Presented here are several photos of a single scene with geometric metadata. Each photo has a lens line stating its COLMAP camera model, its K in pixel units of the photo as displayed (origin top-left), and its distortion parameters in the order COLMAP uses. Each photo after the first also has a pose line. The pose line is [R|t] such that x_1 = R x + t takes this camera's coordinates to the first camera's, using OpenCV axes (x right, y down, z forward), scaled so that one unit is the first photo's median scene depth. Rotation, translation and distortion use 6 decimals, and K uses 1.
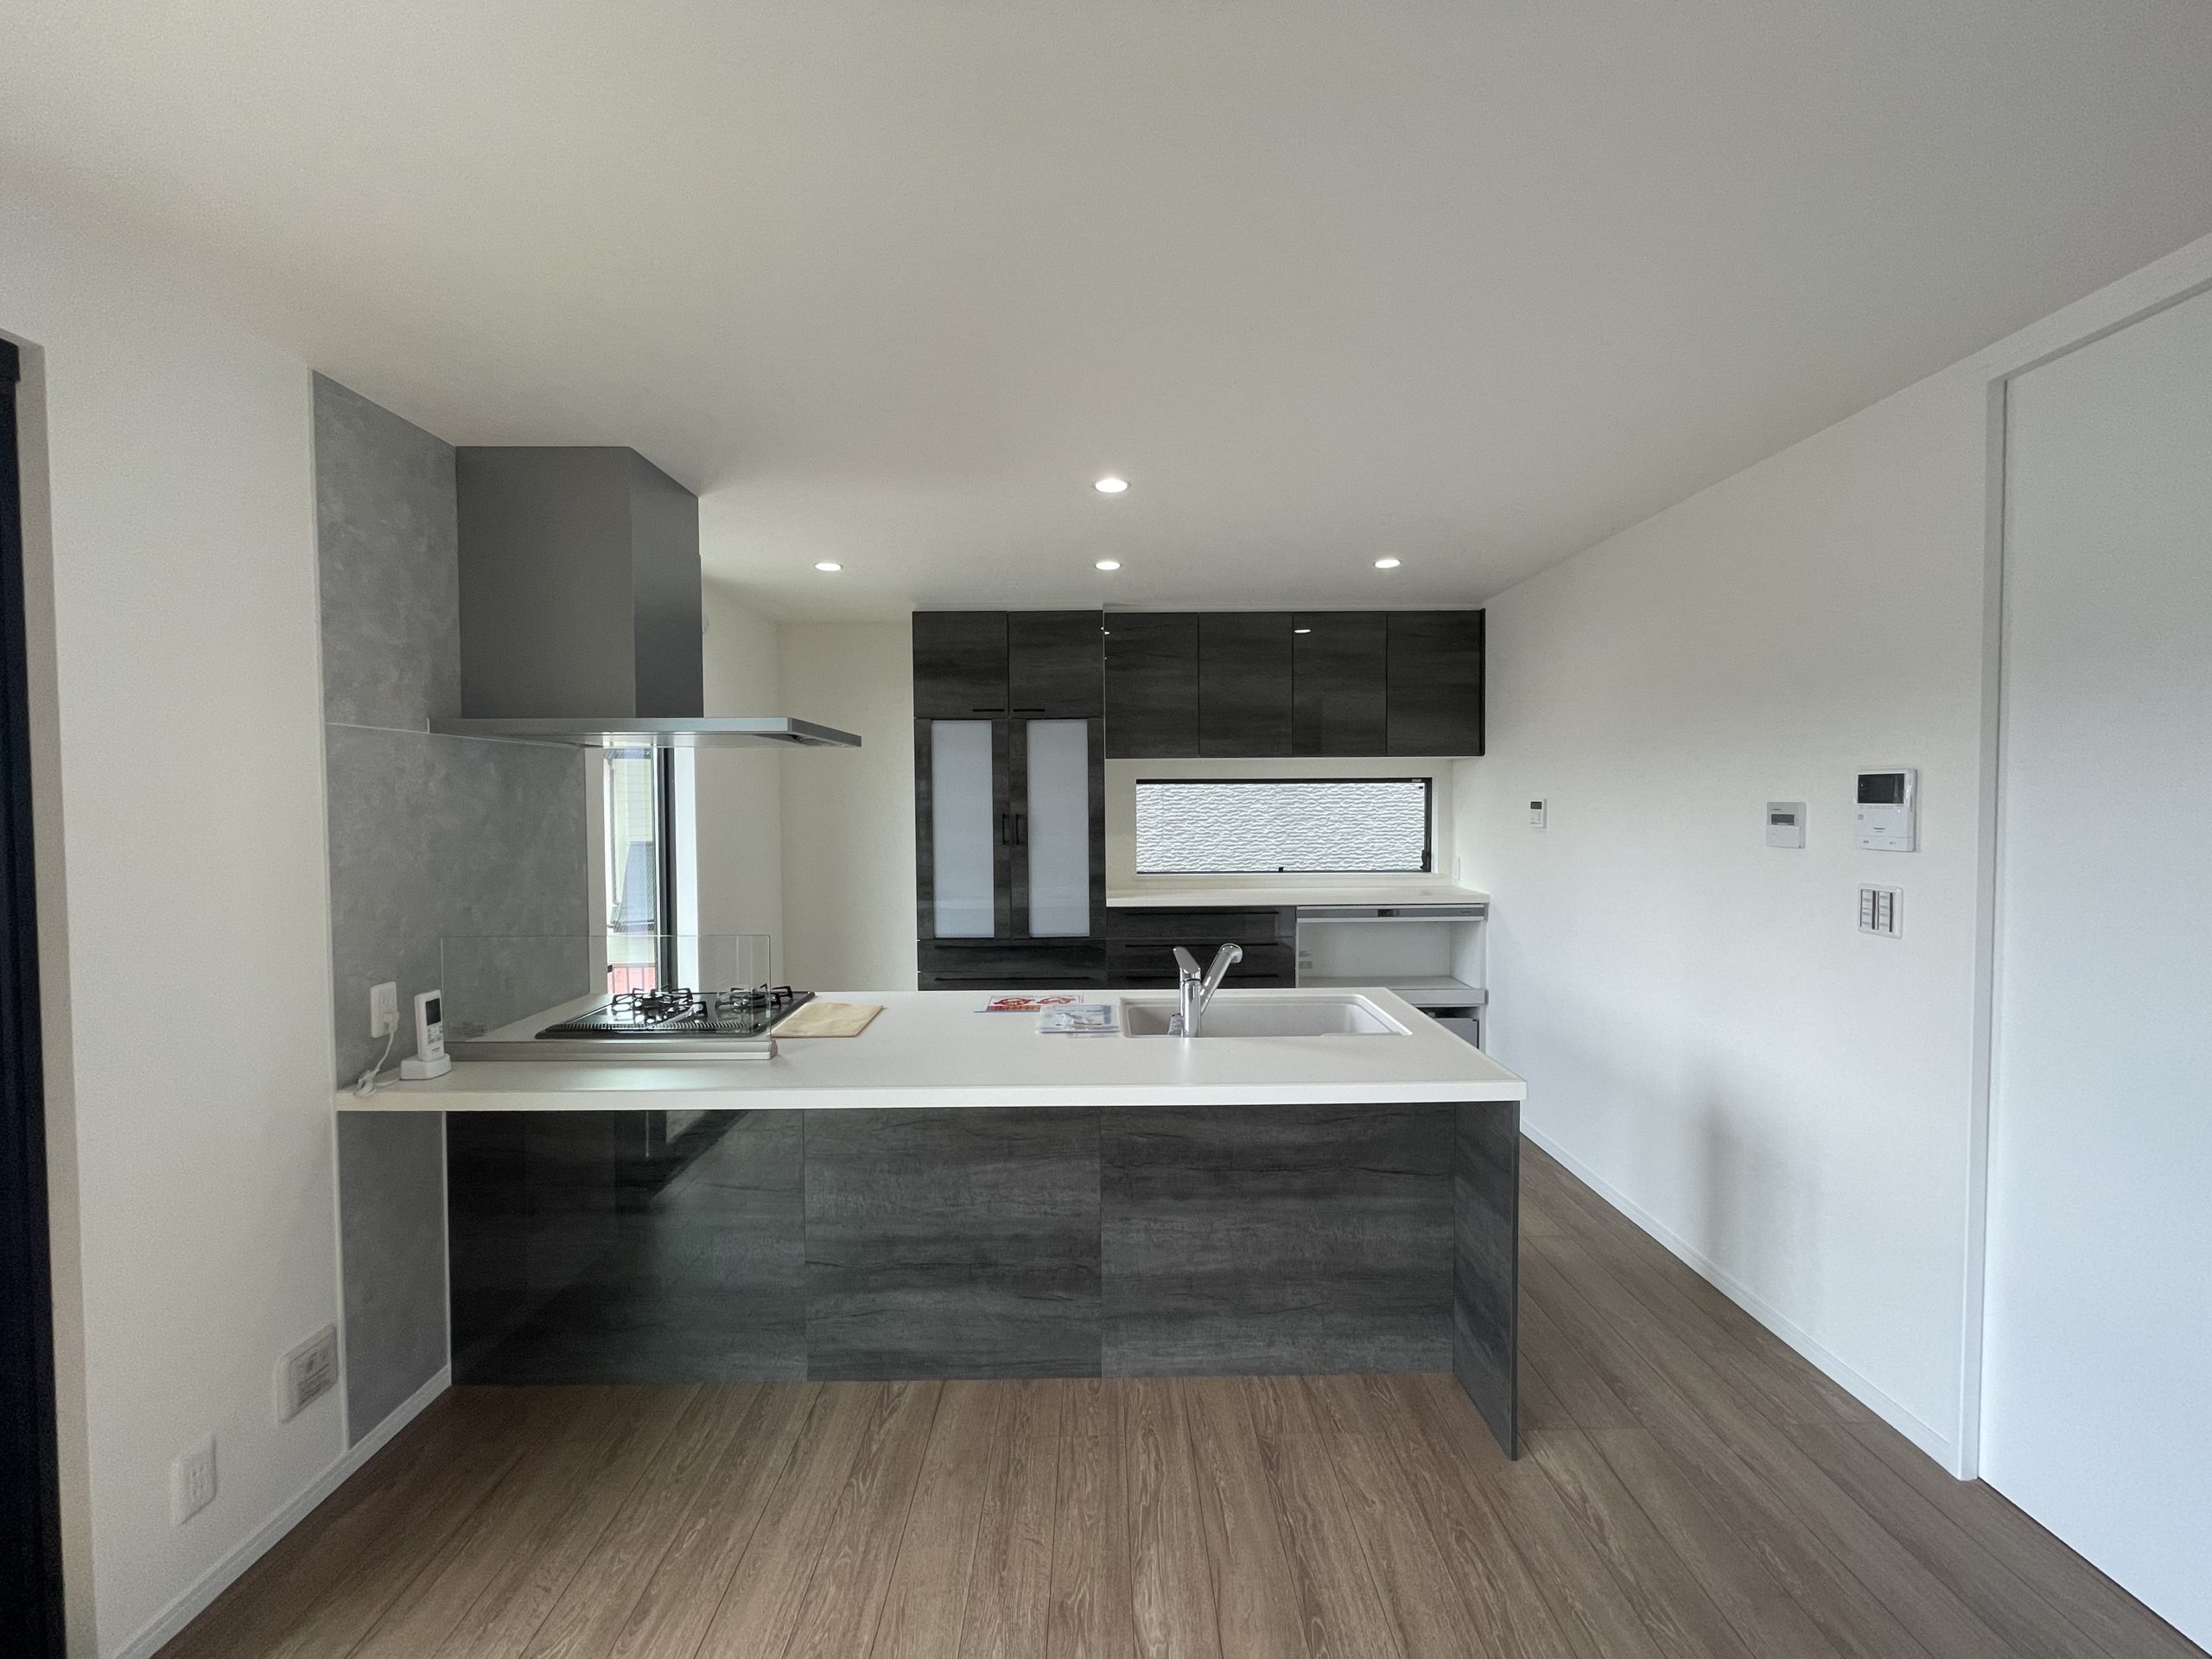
lens RADIAL K [[893.1, 0, 1102.8], [0, 893.1, 826.2], [0, 0, 1]] dist [-0.001611, -0.000391]
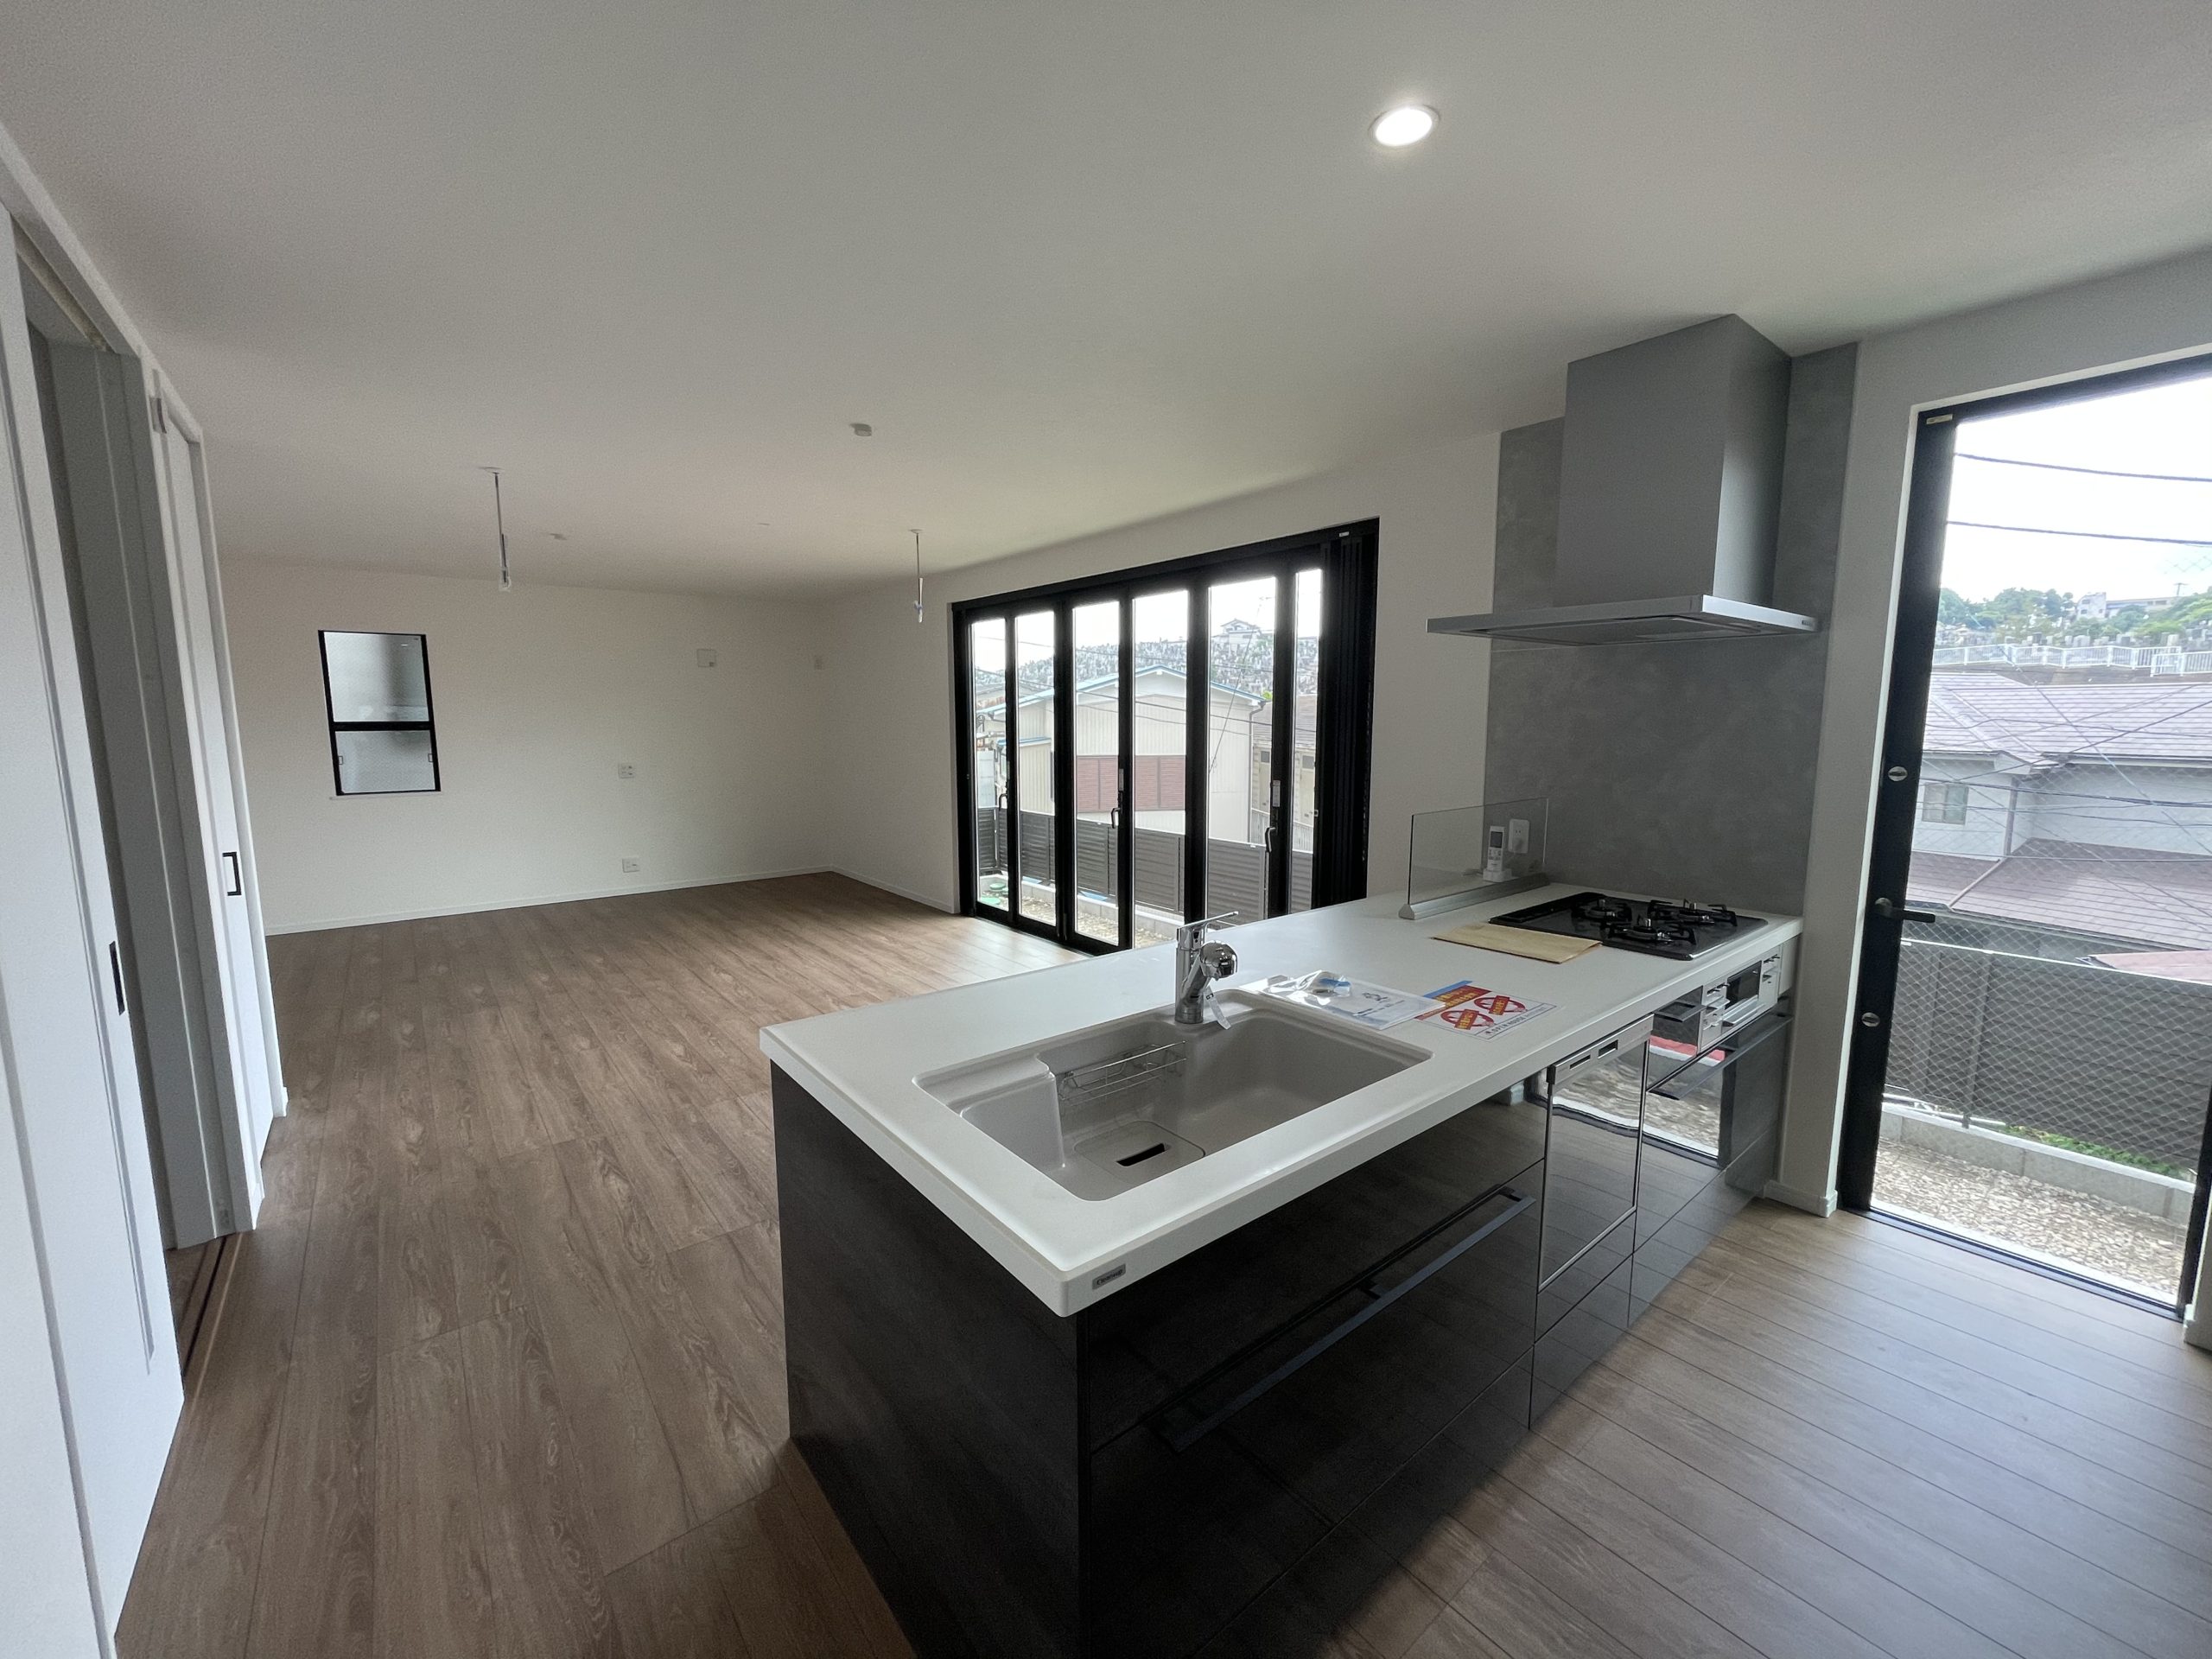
lens RADIAL K [[893.1, 0, 1102.8], [0, 893.1, 826.2], [0, 0, 1]] dist [-0.001611, -0.000391]
pose [[-0.785043, 0.085031, -0.613578, 0.402453], [-0.011884, 0.988284, 0.152163, -0.020693], [0.619328, 0.126746, -0.774835, 1.018994]]
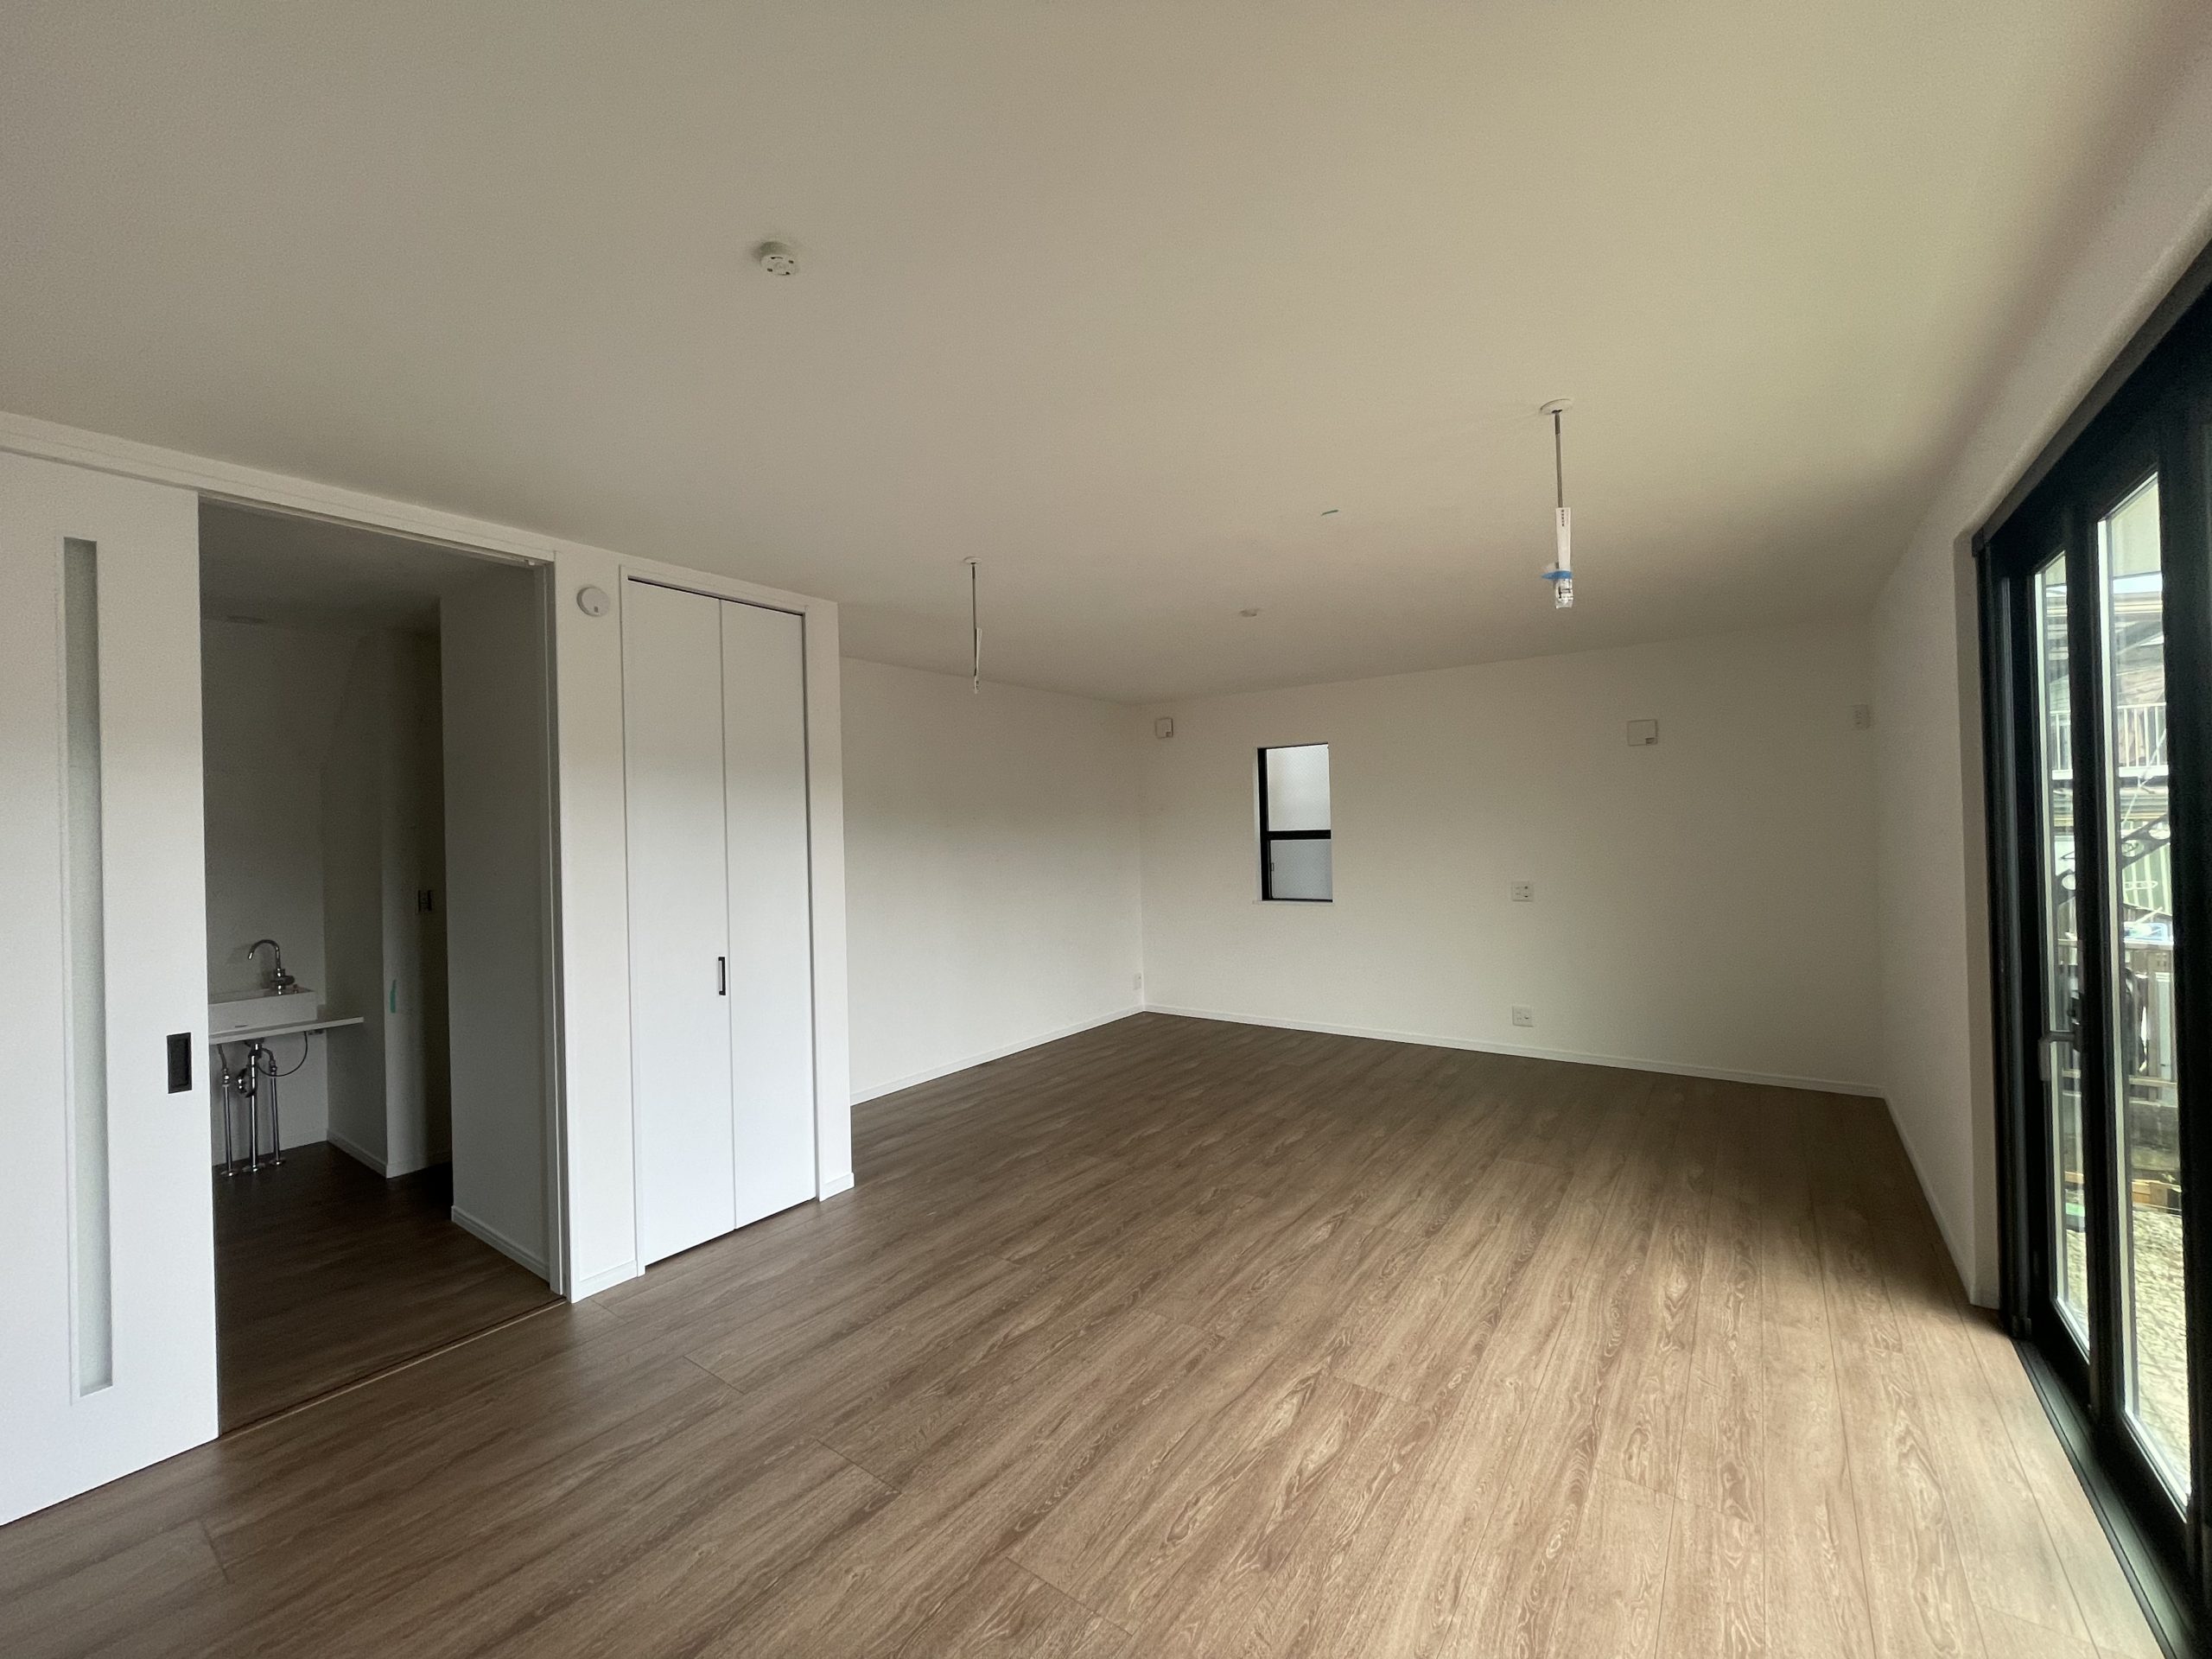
lens RADIAL K [[893.1, 0, 1102.8], [0, 893.1, 826.2], [0, 0, 1]] dist [-0.001611, -0.000391]
pose [[-0.802965, 0.027913, 0.595372, -0.338693], [0.048788, 0.998629, 0.018980, -0.001060], [-0.594026, 0.044287, -0.803226, 0.424486]]
